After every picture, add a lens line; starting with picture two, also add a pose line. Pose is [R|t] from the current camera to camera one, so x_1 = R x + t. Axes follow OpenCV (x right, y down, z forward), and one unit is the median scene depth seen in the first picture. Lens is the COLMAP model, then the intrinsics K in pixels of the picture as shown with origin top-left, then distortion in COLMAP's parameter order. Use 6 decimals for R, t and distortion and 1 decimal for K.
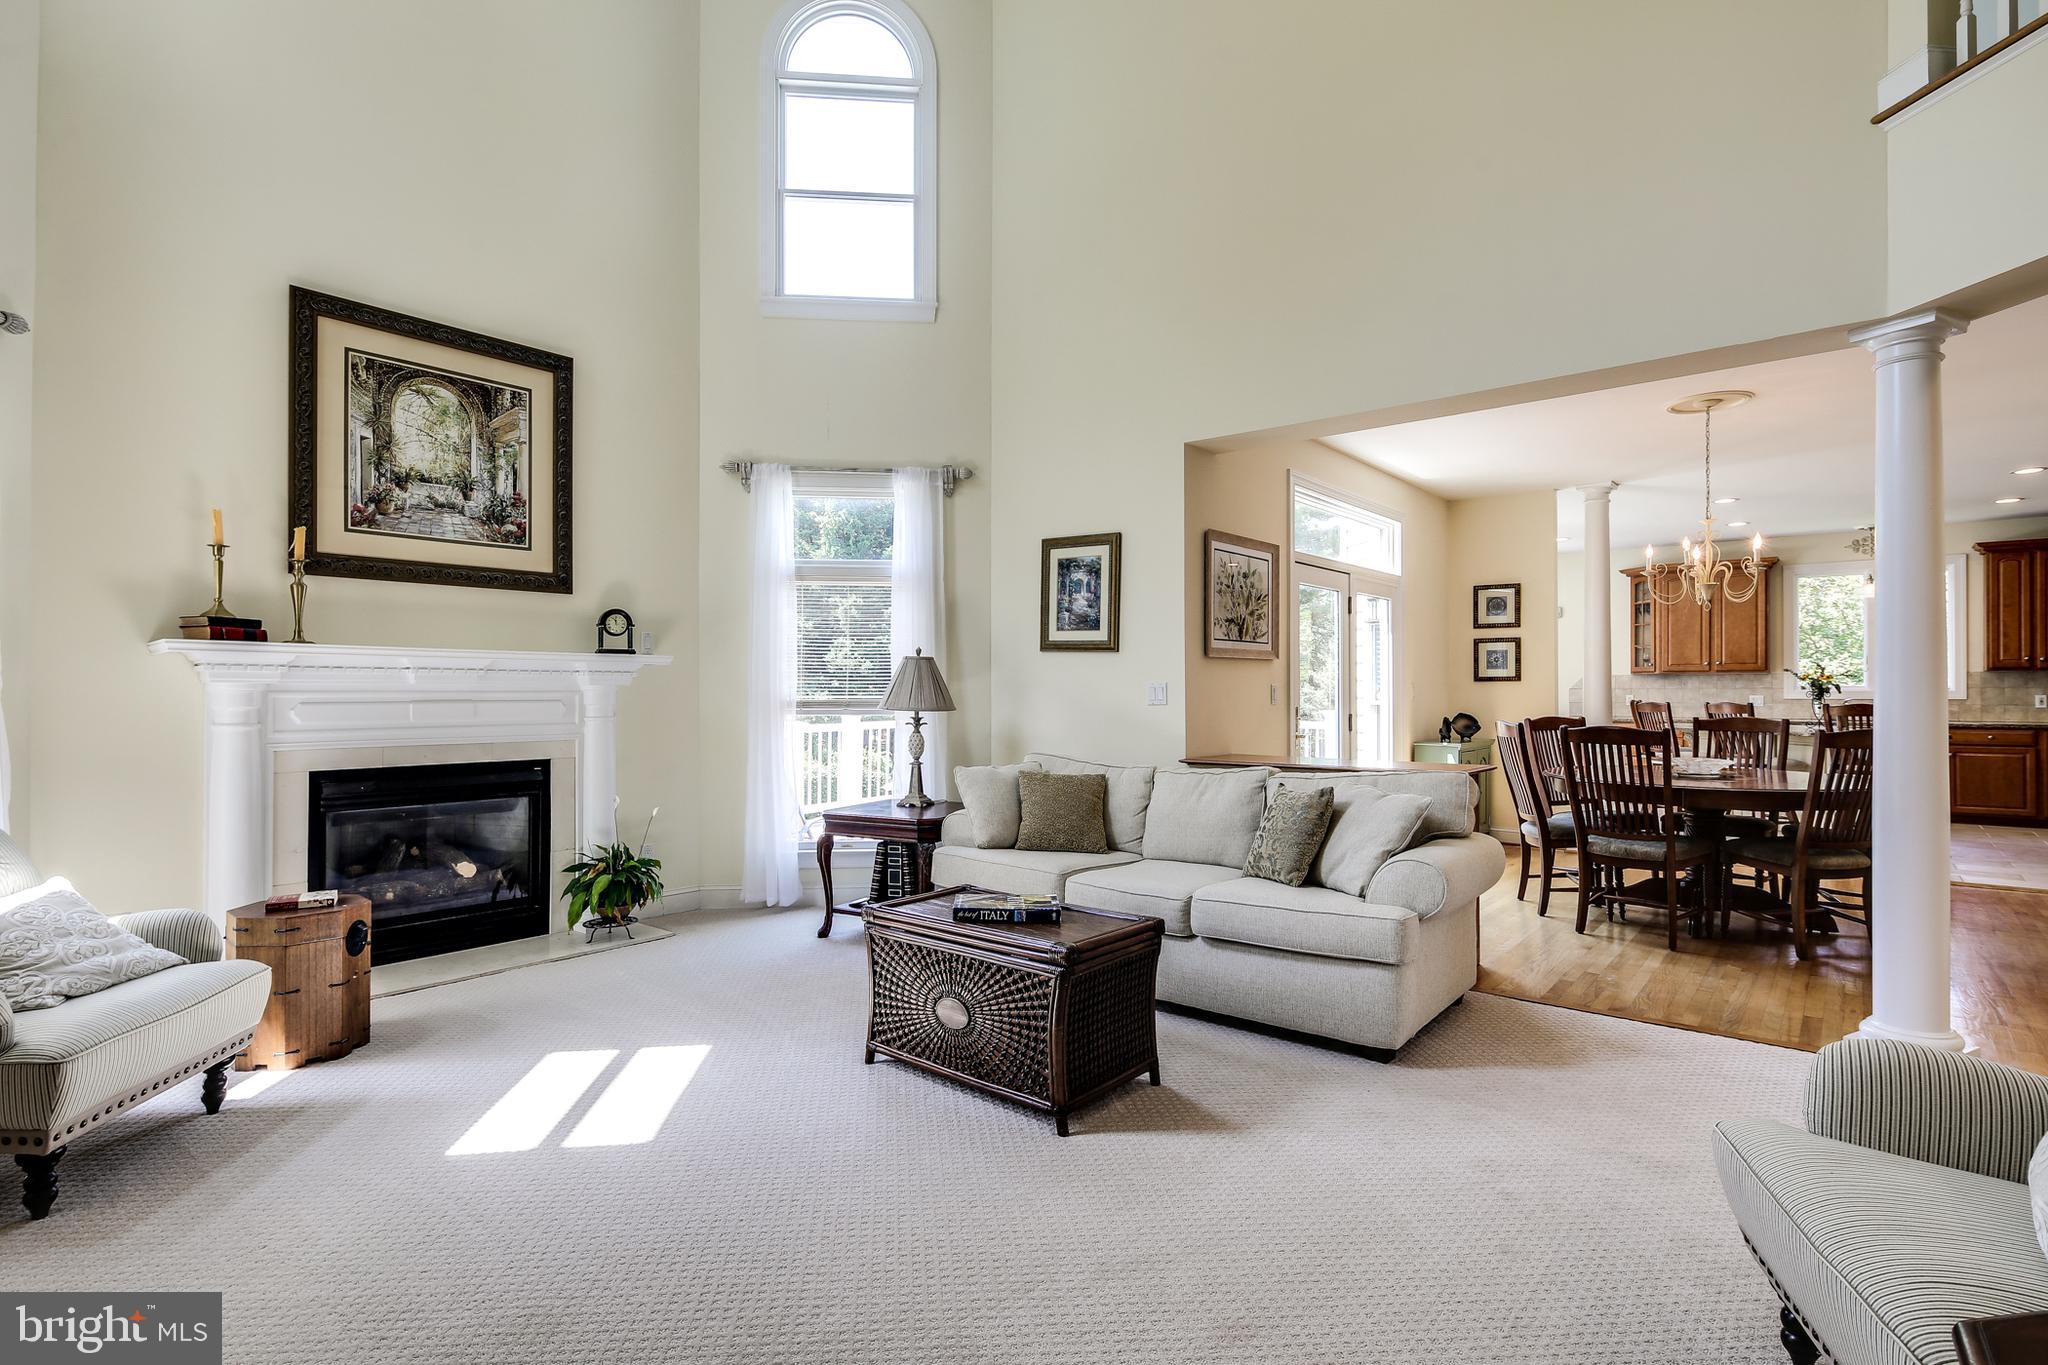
lens RADIAL K [[1023.0, 0, 1024.0], [0, 1023.0, 682.5], [0, 0, 1]] dist [0.004084, 0.000733]
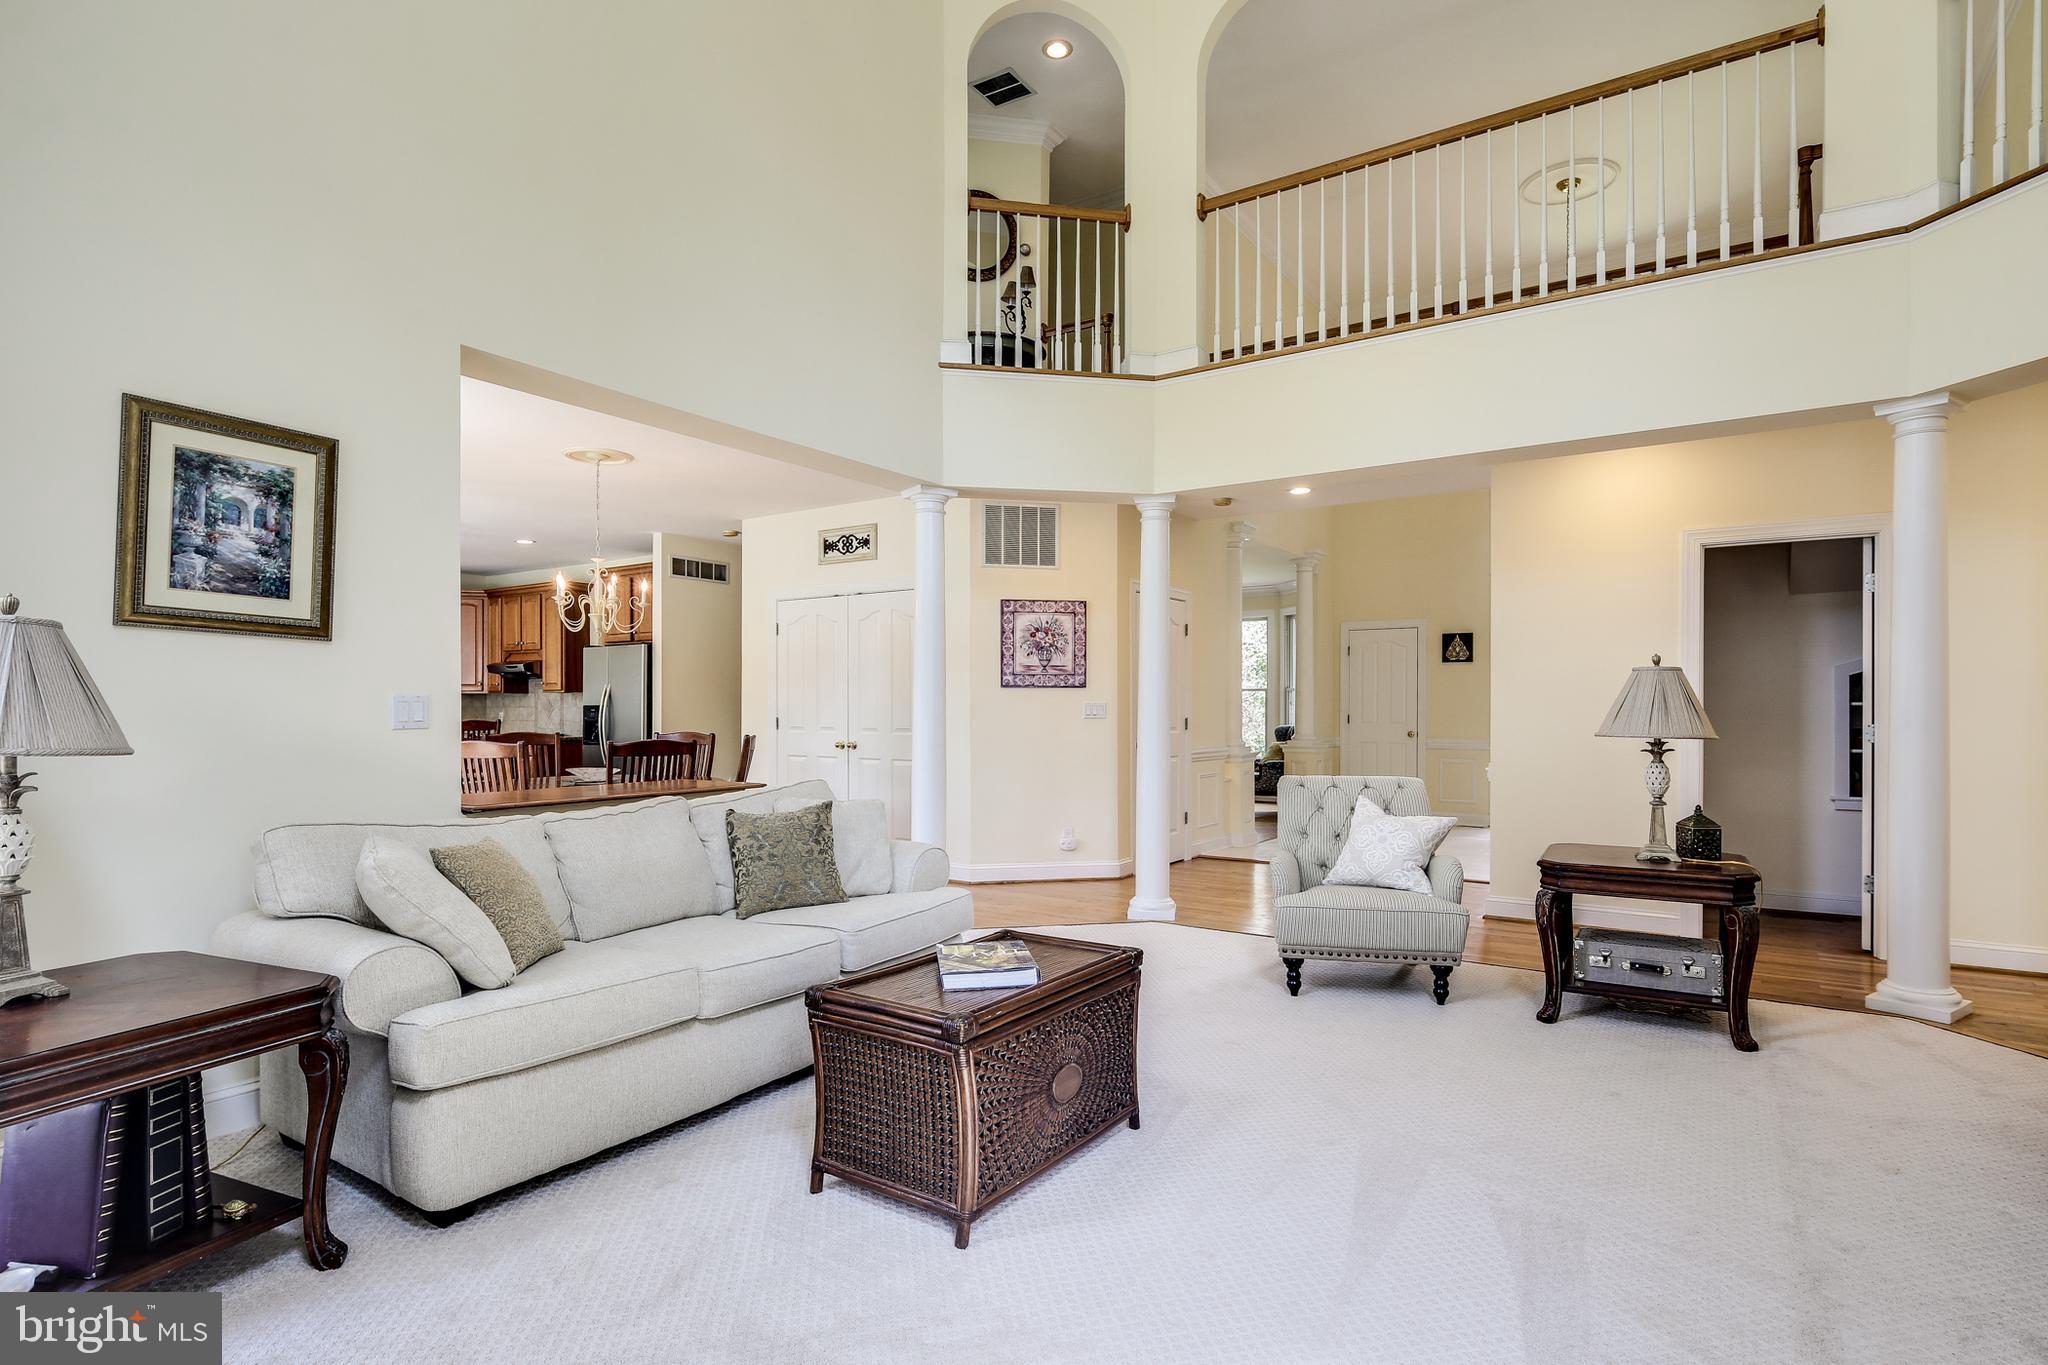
lens RADIAL K [[1023.0, 0, 1024.0], [0, 1023.0, 682.5], [0, 0, 1]] dist [0.004084, 0.000733]
pose [[-0.102767, 0.025466, 0.994379, -0.513861], [-0.004090, 0.999653, -0.026024, 0.007275], [-0.994697, -0.006742, -0.102627, 0.637467]]
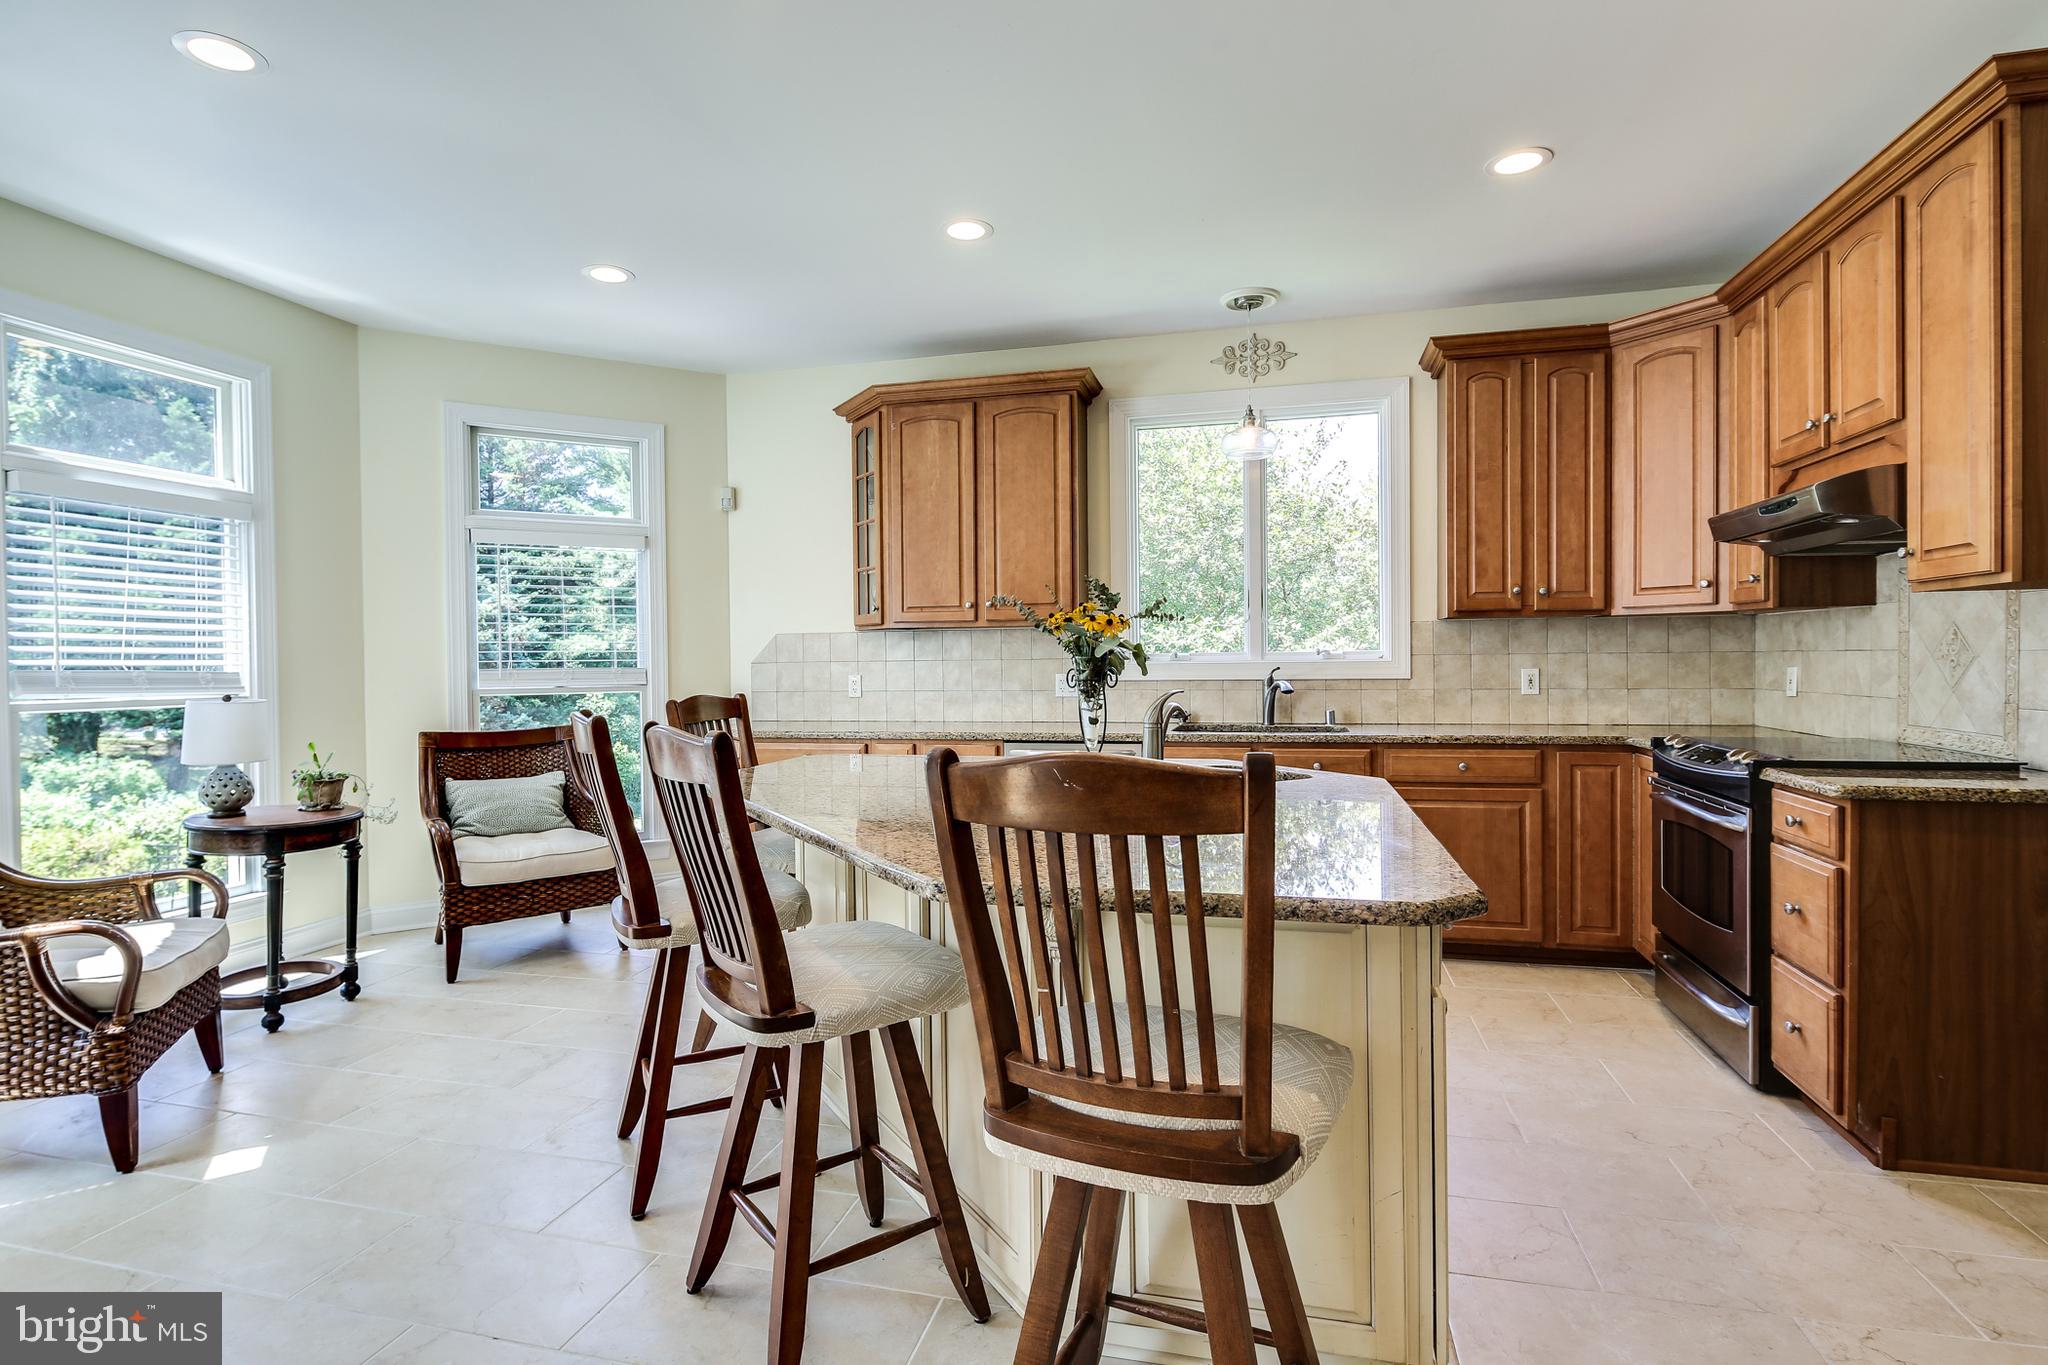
lens RADIAL K [[1023.0, 0, 1024.0], [0, 1023.0, 682.5], [0, 0, 1]] dist [0.004084, 0.000733]
pose [[0.901464, -0.017181, 0.432513, 0.921447], [0.005194, 0.999569, 0.028880, 0.006055], [-0.432823, -0.023788, 0.901165, 1.088004]]
